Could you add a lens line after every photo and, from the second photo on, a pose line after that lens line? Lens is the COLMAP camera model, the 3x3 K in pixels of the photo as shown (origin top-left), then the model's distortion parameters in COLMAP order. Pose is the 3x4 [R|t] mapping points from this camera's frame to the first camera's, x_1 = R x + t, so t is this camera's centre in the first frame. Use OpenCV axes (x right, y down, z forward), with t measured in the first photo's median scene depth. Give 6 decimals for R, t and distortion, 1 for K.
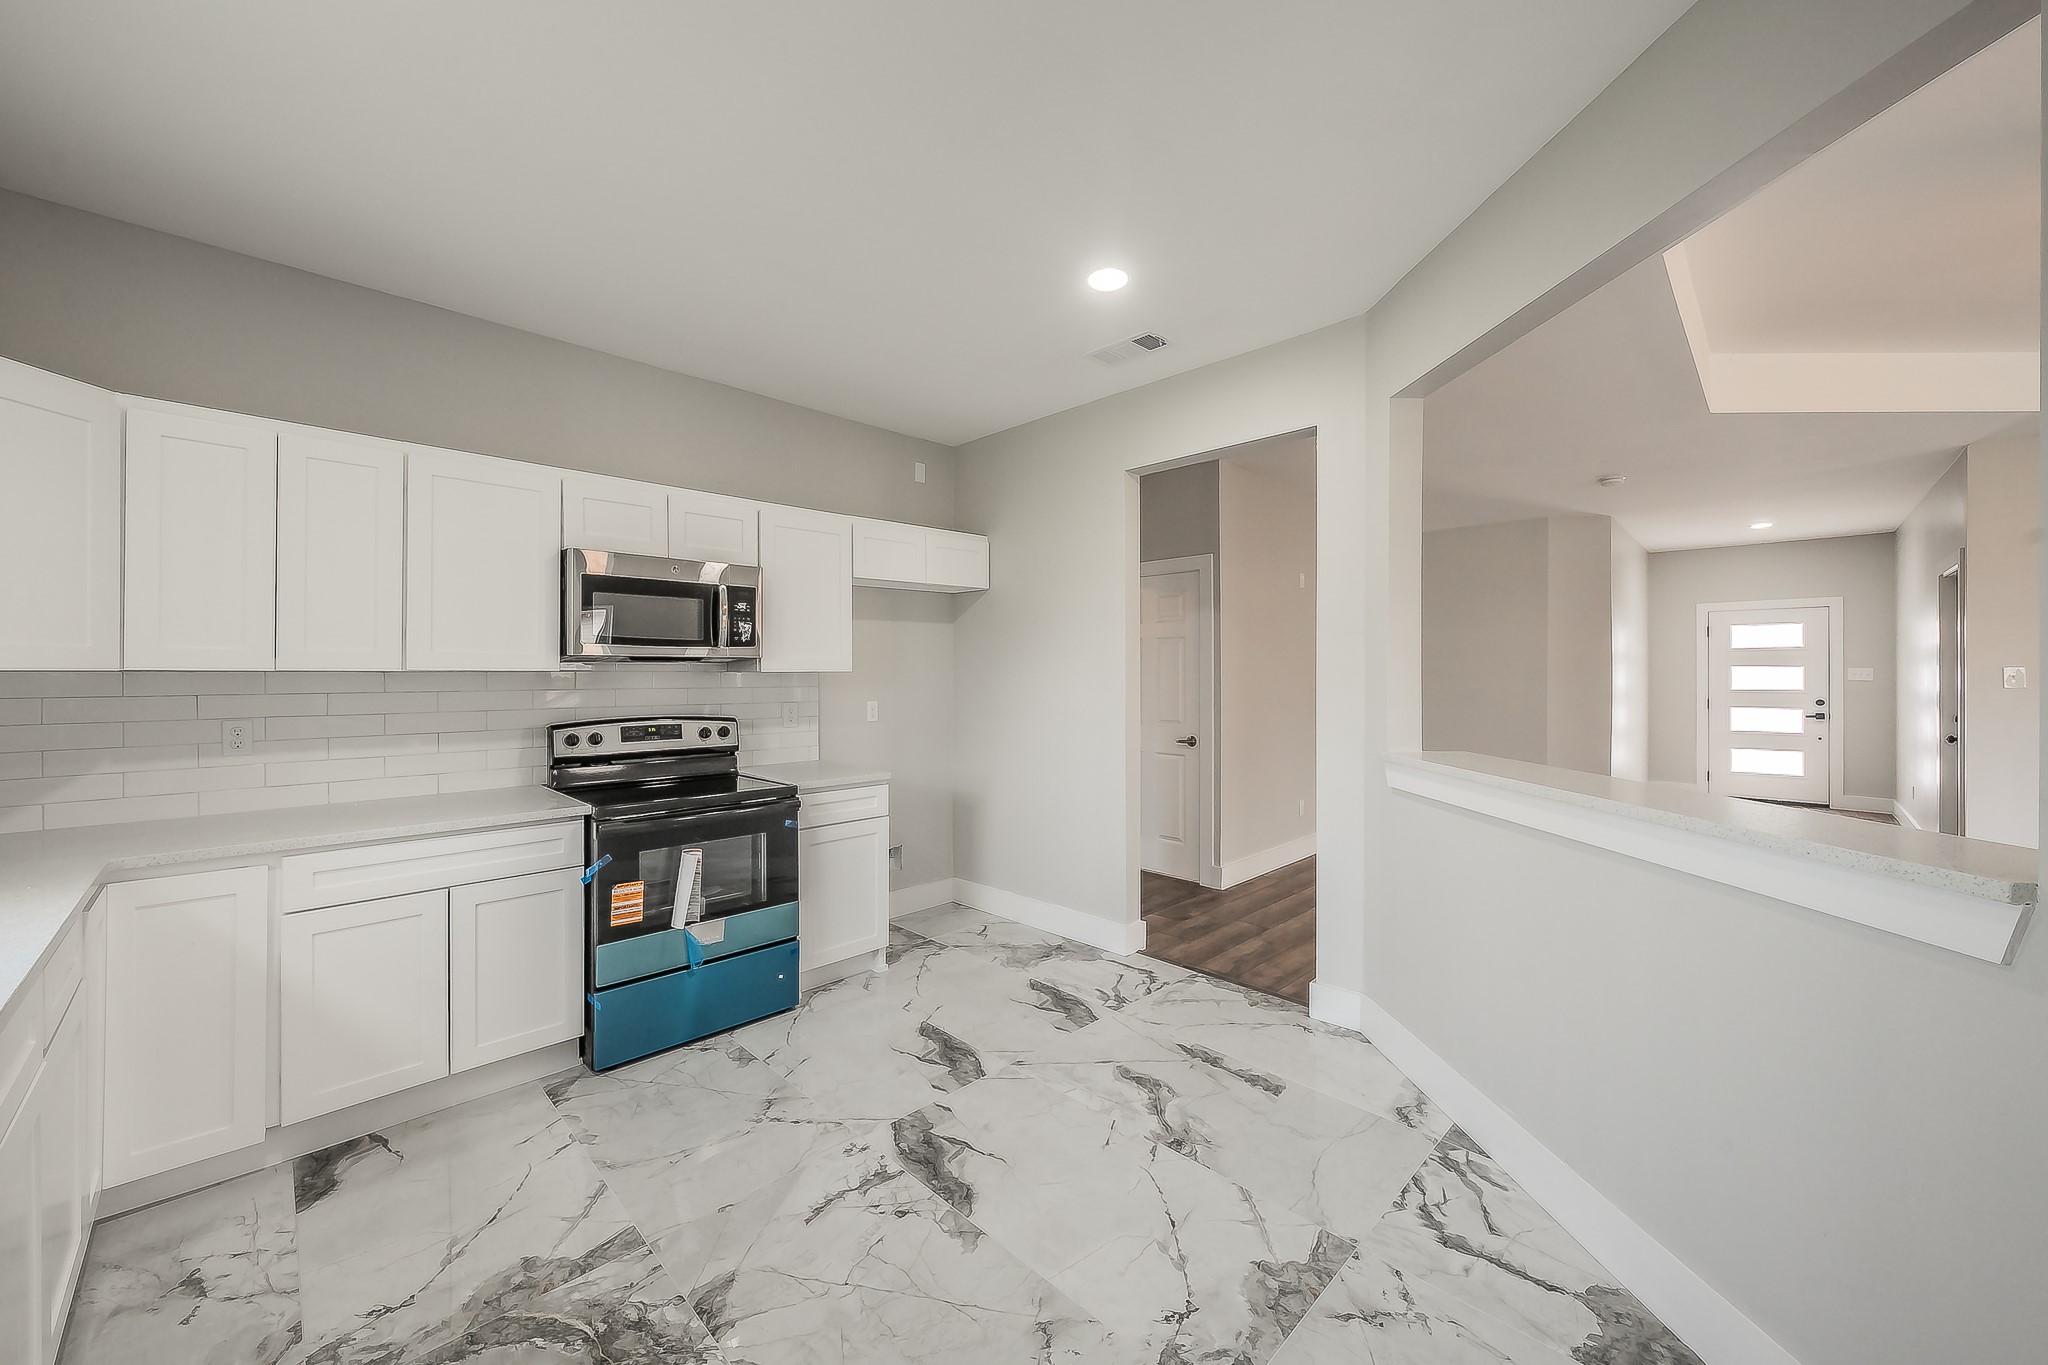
lens RADIAL K [[790.6, 0, 1004.6], [0, 790.6, 666.3], [0, 0, 1]] dist [0.007702, -0.000079]
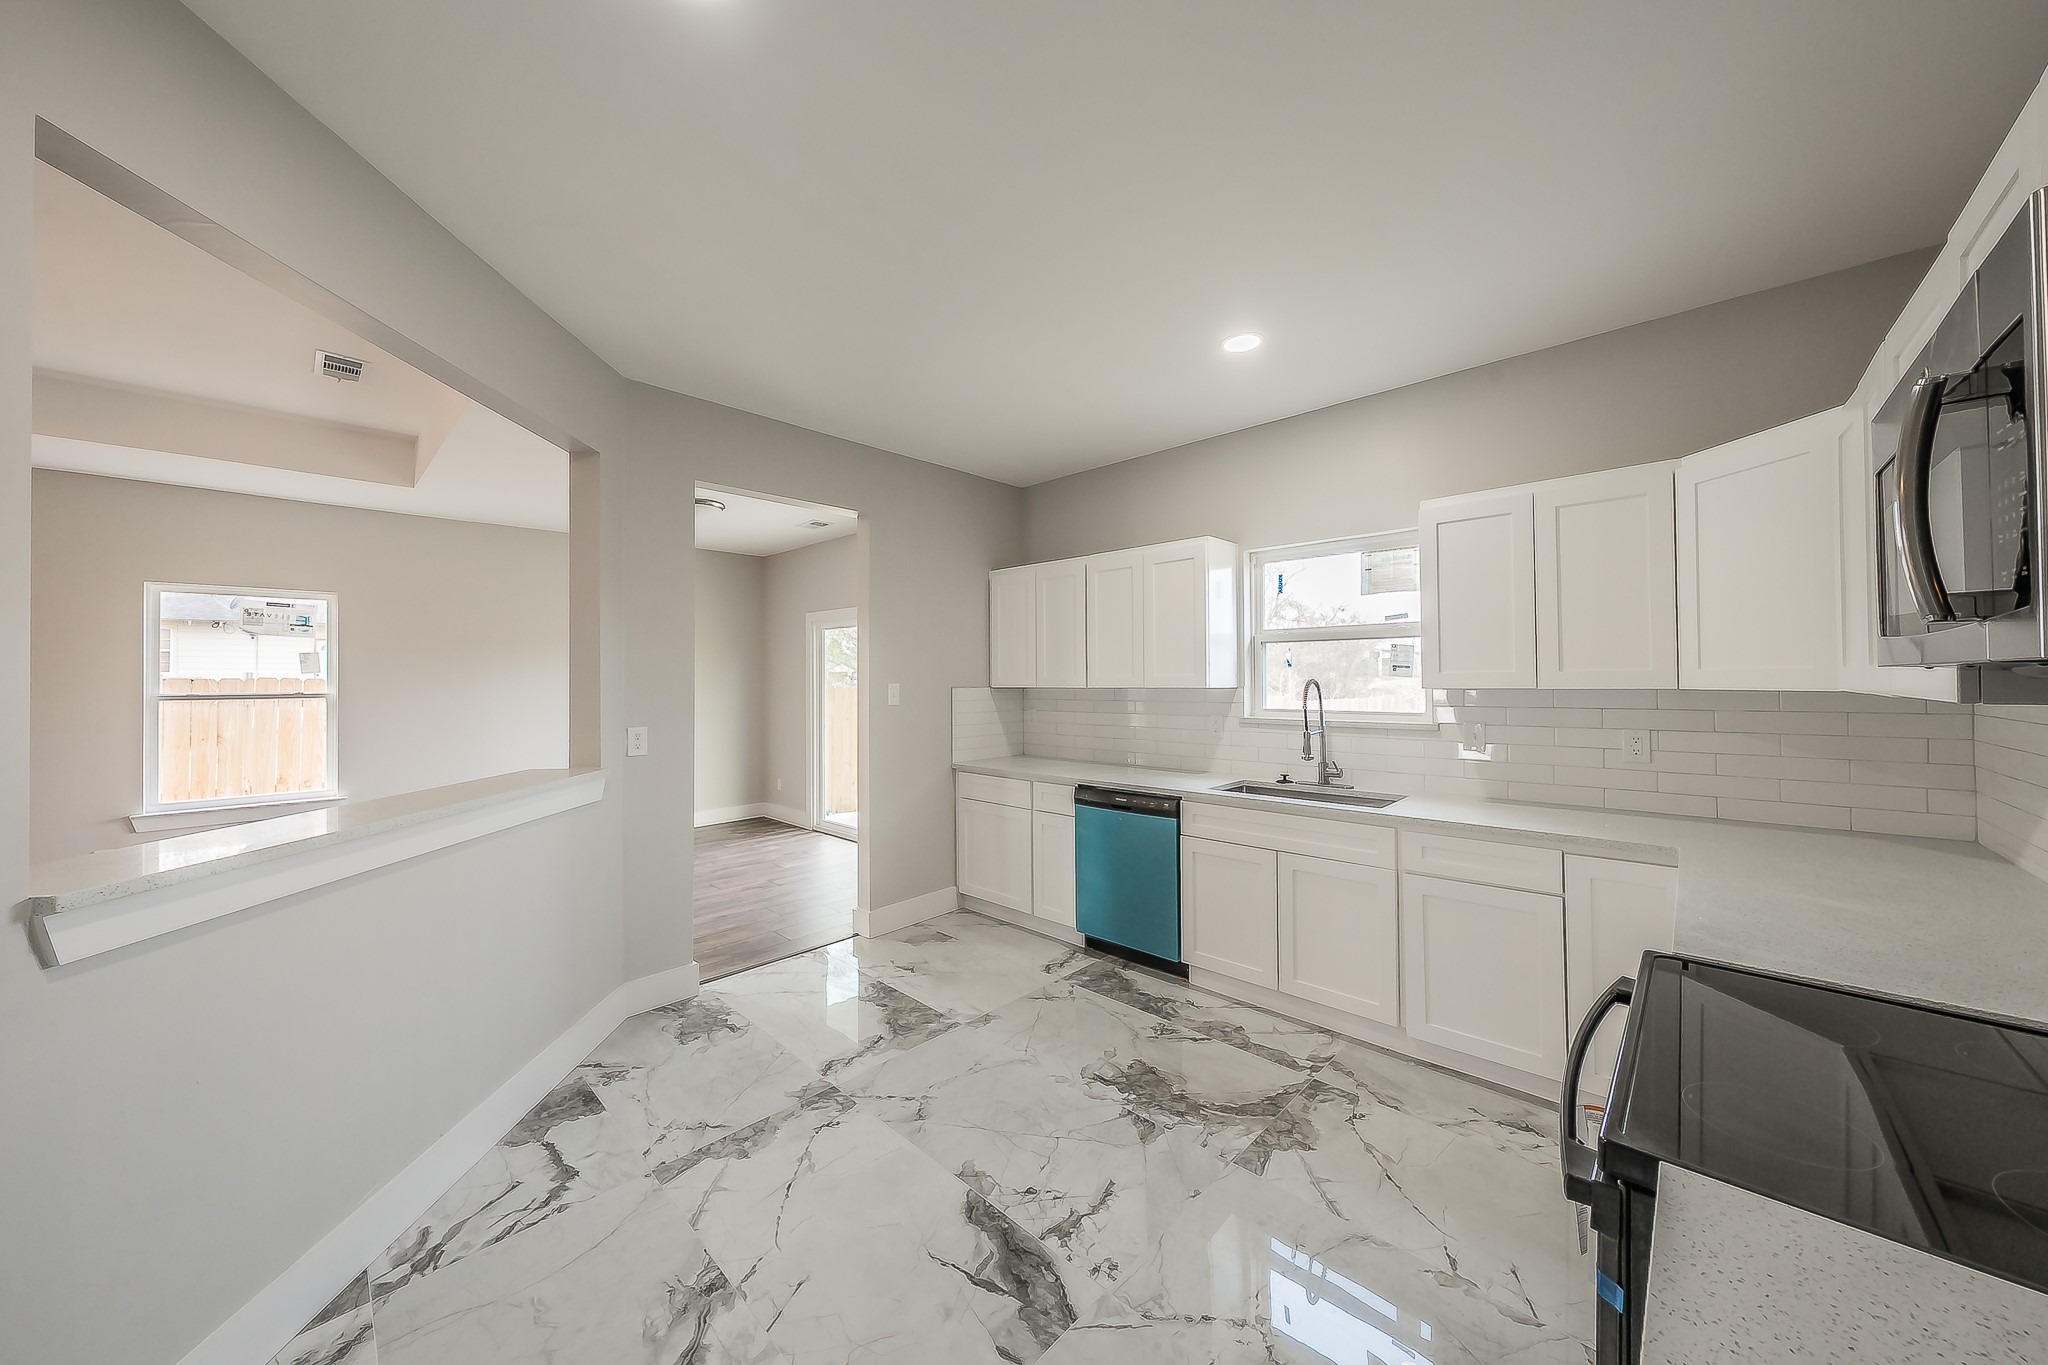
lens RADIAL K [[695.0, 0, 1022.3], [0, 695.0, 674.7], [0, 0, 1]] dist [0.008408, -0.000211]
pose [[-0.999188, 0.007514, -0.039589, -0.058228], [0.008018, 0.999889, -0.012590, -0.010004], [0.039490, -0.012897, -0.999137, 1.352318]]
